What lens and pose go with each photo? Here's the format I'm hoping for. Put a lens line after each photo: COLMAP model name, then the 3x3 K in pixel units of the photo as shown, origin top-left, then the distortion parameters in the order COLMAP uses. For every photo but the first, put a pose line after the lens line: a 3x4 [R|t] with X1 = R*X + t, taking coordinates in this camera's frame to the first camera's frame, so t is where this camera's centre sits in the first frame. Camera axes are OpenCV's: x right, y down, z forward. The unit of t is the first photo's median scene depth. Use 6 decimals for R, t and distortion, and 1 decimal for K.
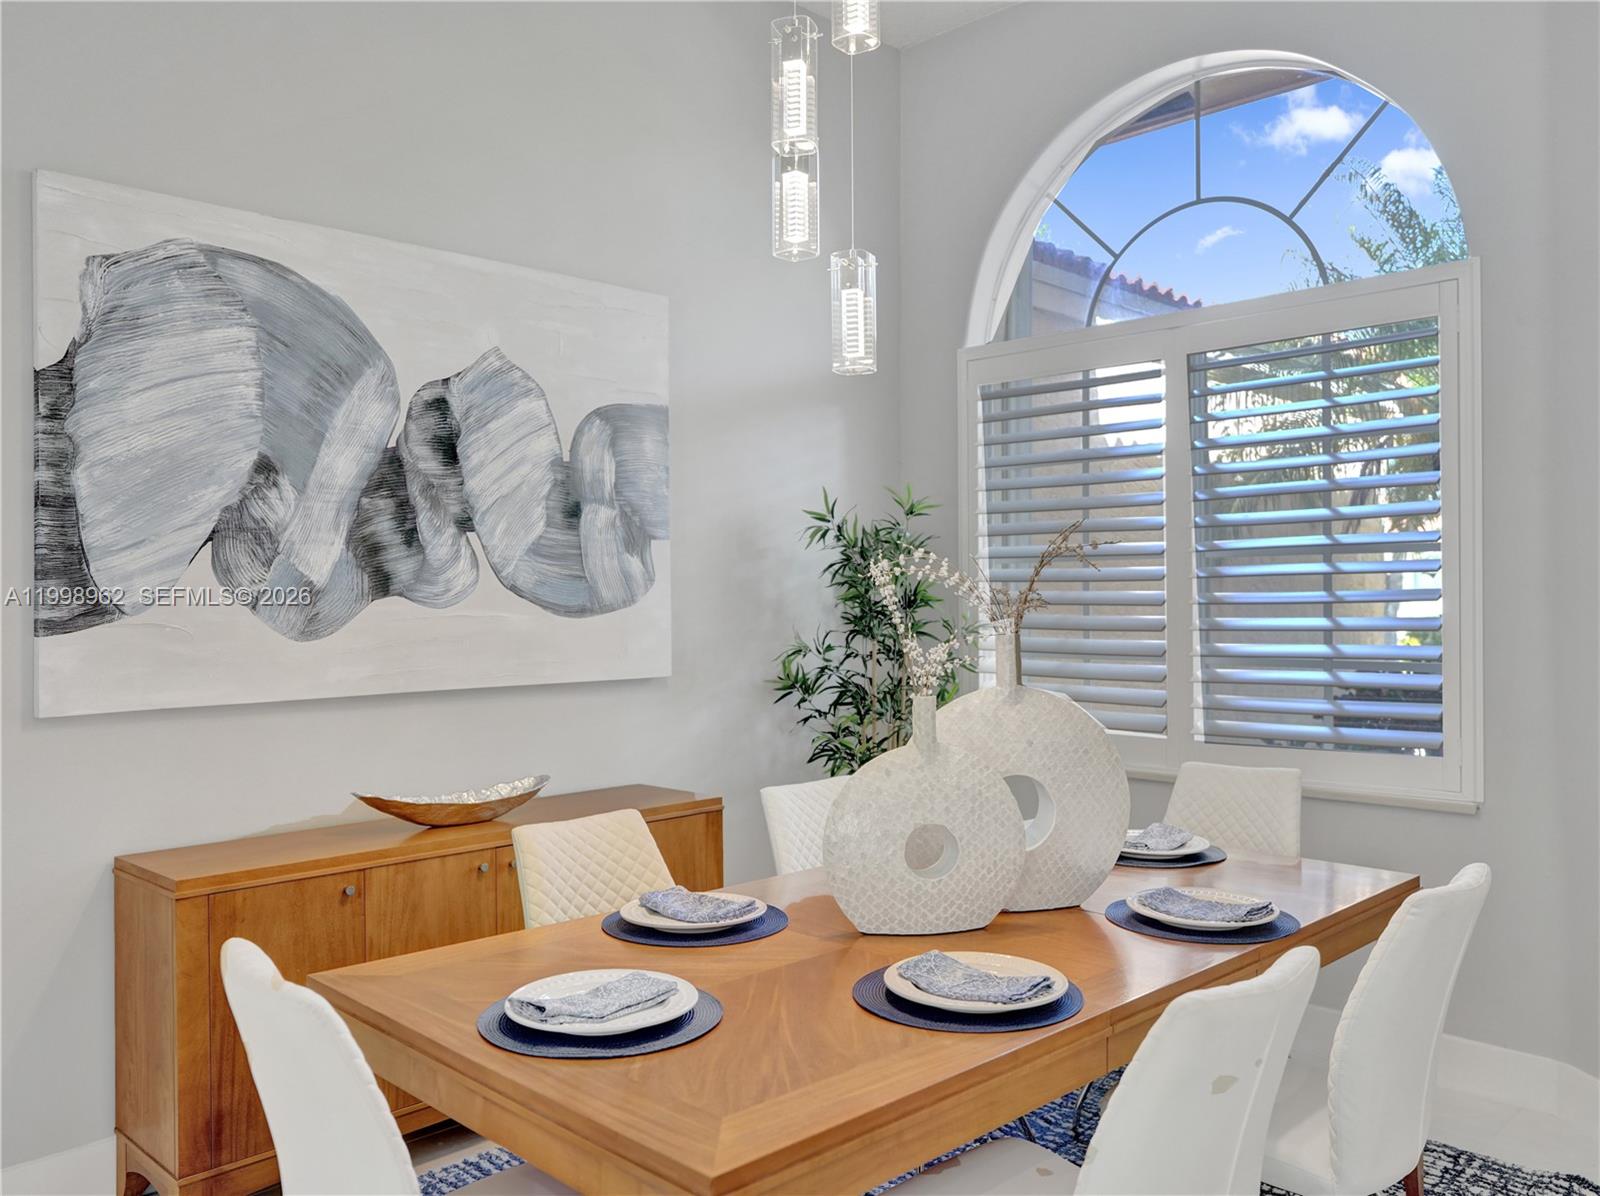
lens RADIAL K [[1253.8, 0, 808.2], [0, 1253.8, 588.9], [0, 0, 1]] dist [0.000130, 0.011368]
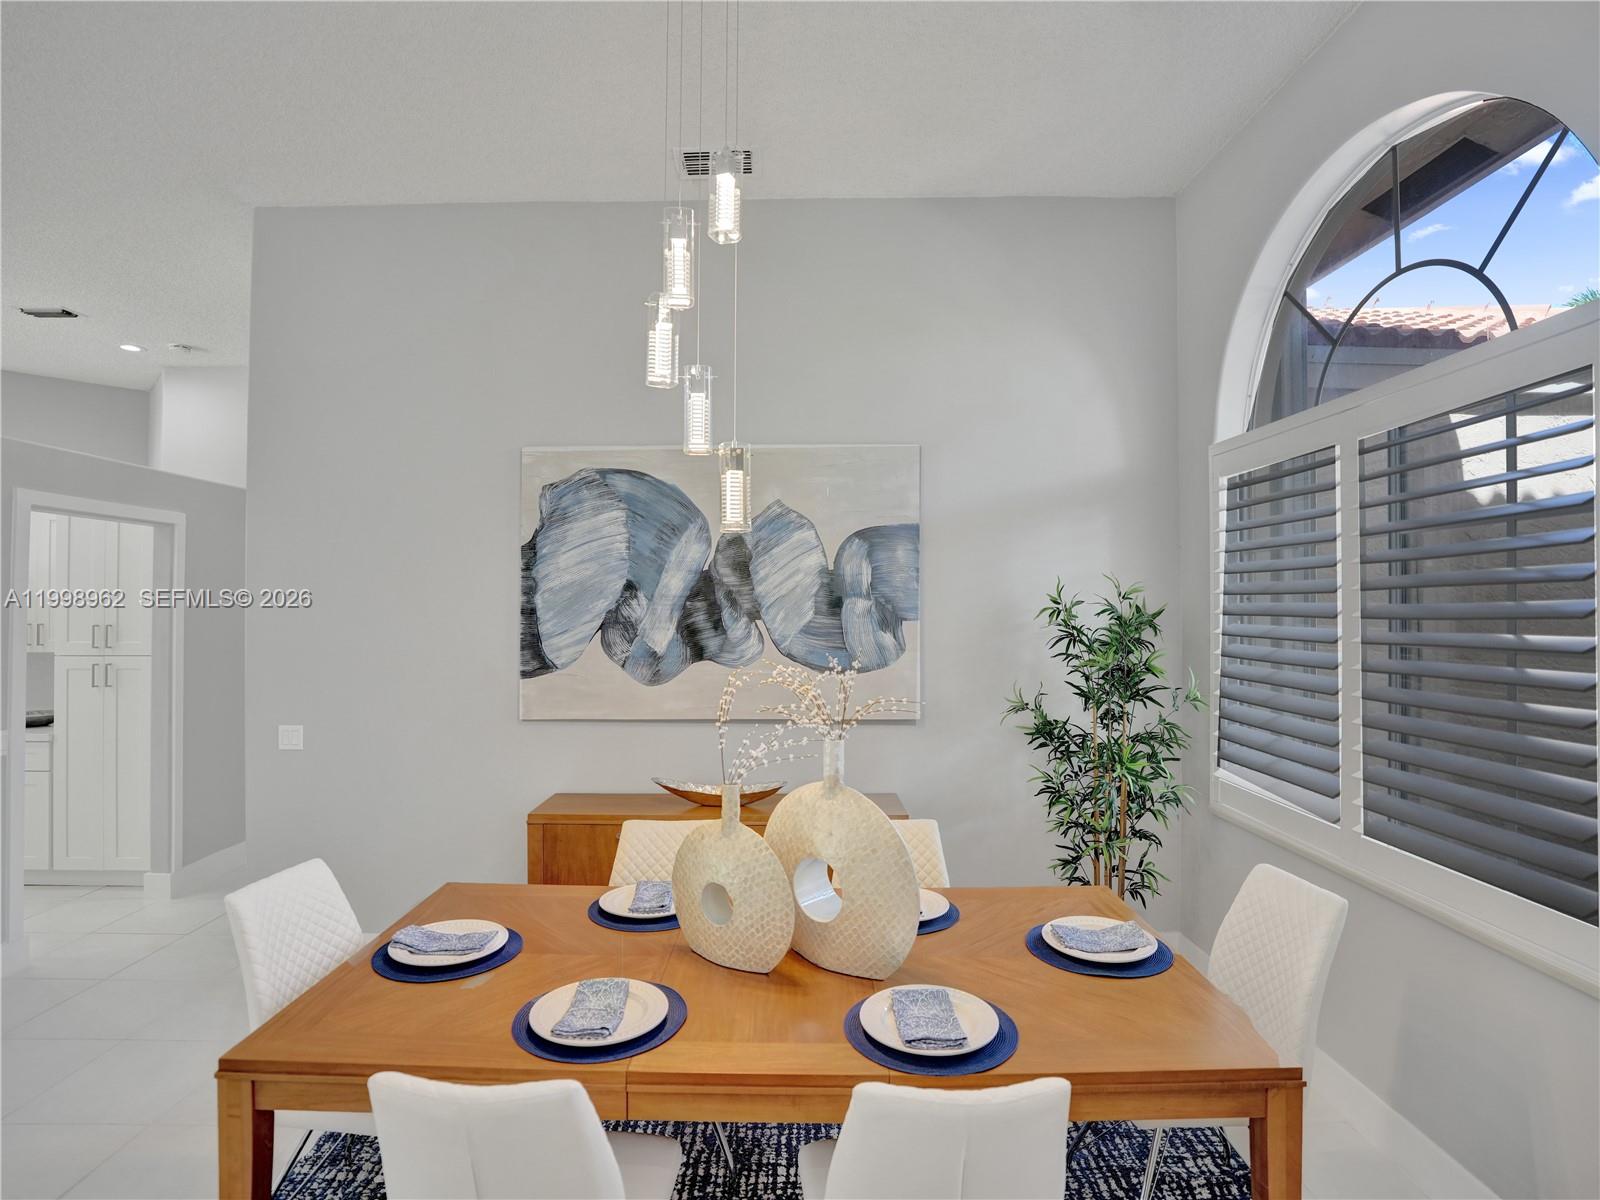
lens RADIAL K [[832.4, 0, 805.9], [0, 832.4, 596.5], [0, 0, 1]] dist [-0.069931, 0.025427]
pose [[0.709825, -0.001948, -0.704375, 0.541860], [-0.001716, 0.999988, -0.004495, -0.074829], [0.704376, 0.004400, 0.709814, 0.322384]]
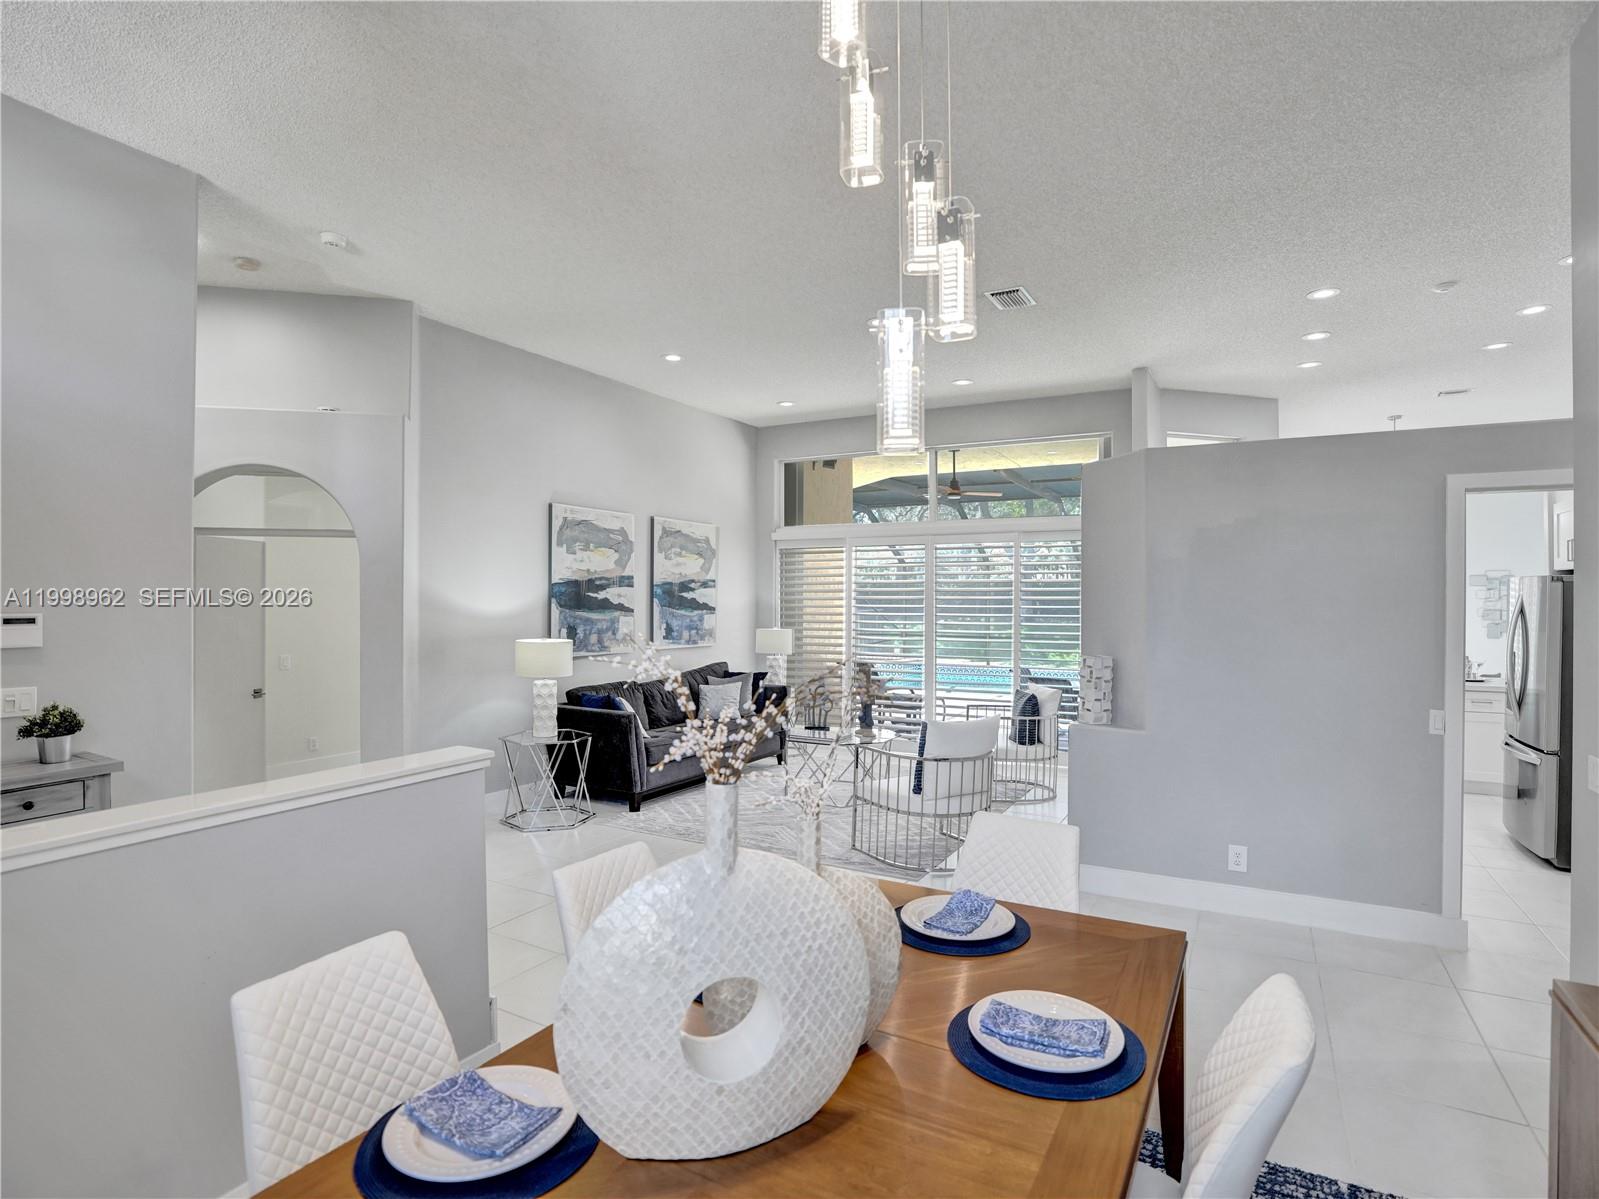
lens RADIAL K [[831.9, 0, 803.1], [0, 831.9, 597.1], [0, 0, 1]] dist [-0.069931, 0.025427]
pose [[-0.963042, 0.004311, -0.269318, 0.180016], [0.006121, 0.999964, -0.005879, -0.055030], [0.269283, -0.007310, -0.963033, 1.158056]]
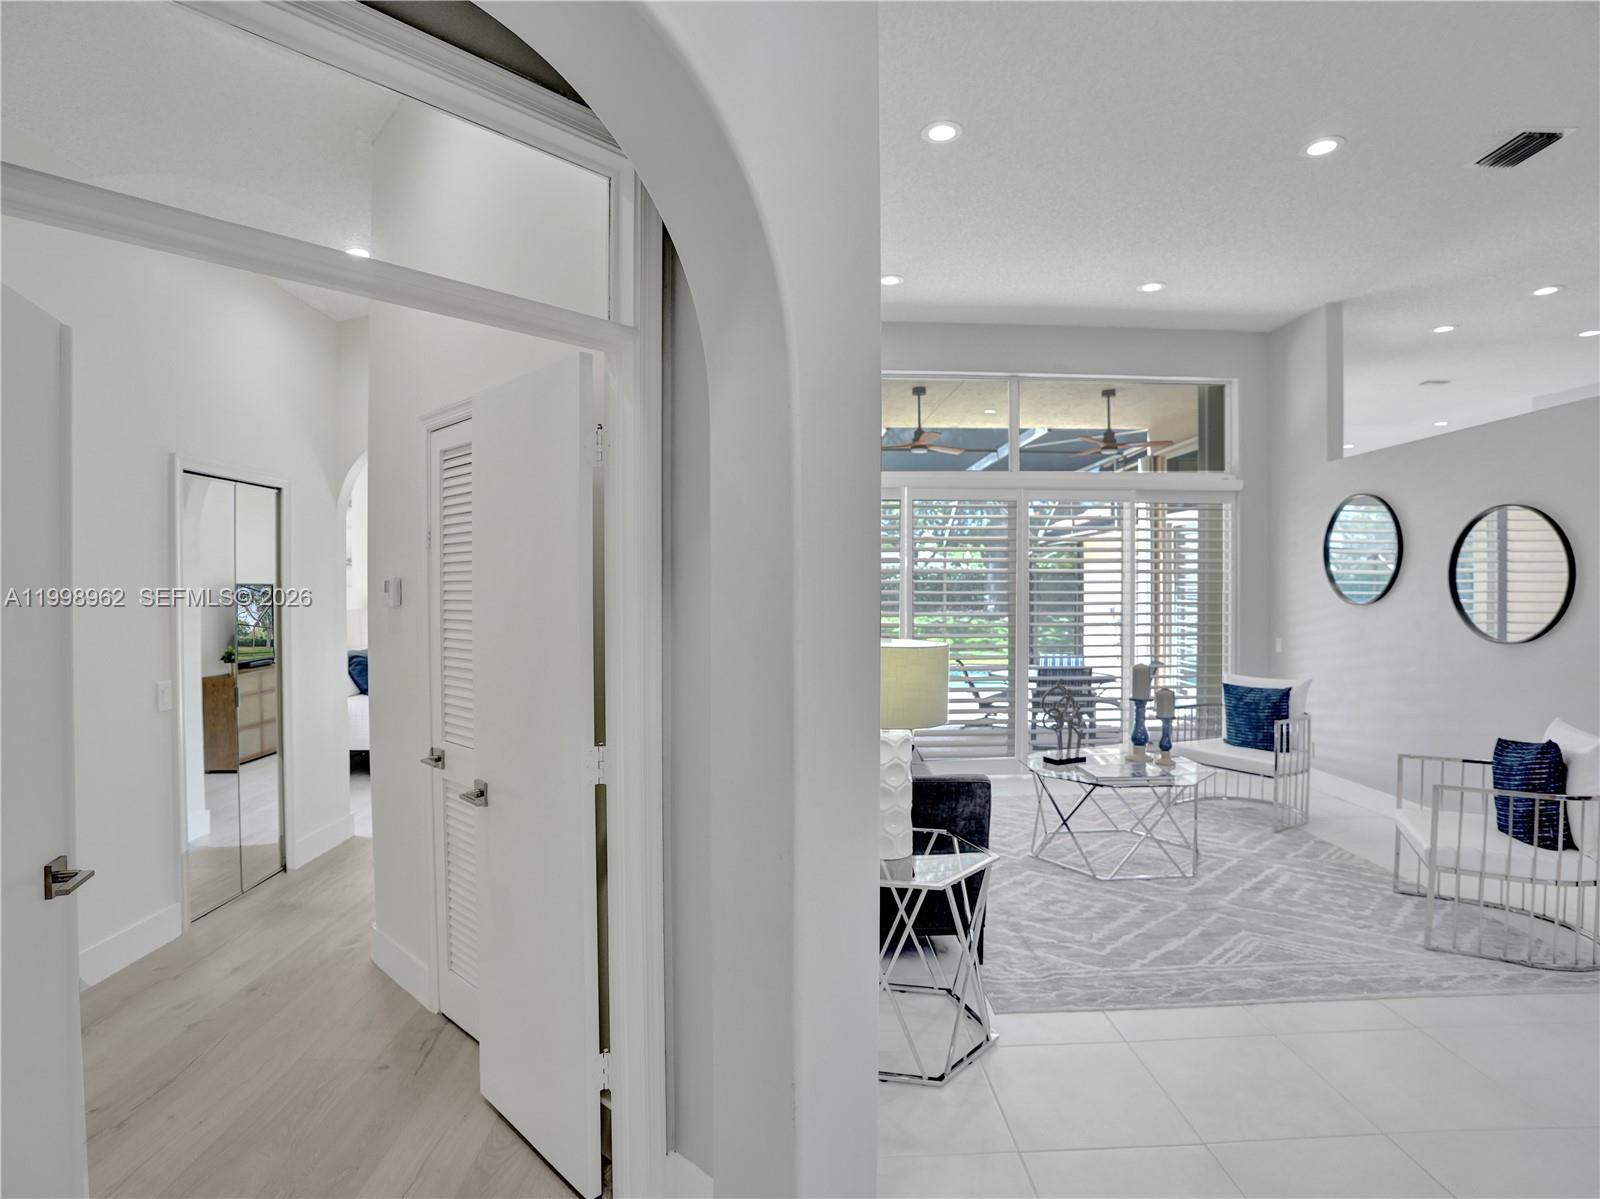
lens RADIAL K [[832.4, 0, 800.8], [0, 832.4, 594.2], [0, 0, 1]] dist [-0.069931, 0.025427]
pose [[-0.692484, 0.010597, -0.721356, 0.878738], [0.010035, 0.999937, 0.005057, -0.026537], [0.721364, -0.003737, -0.692546, -0.210076]]
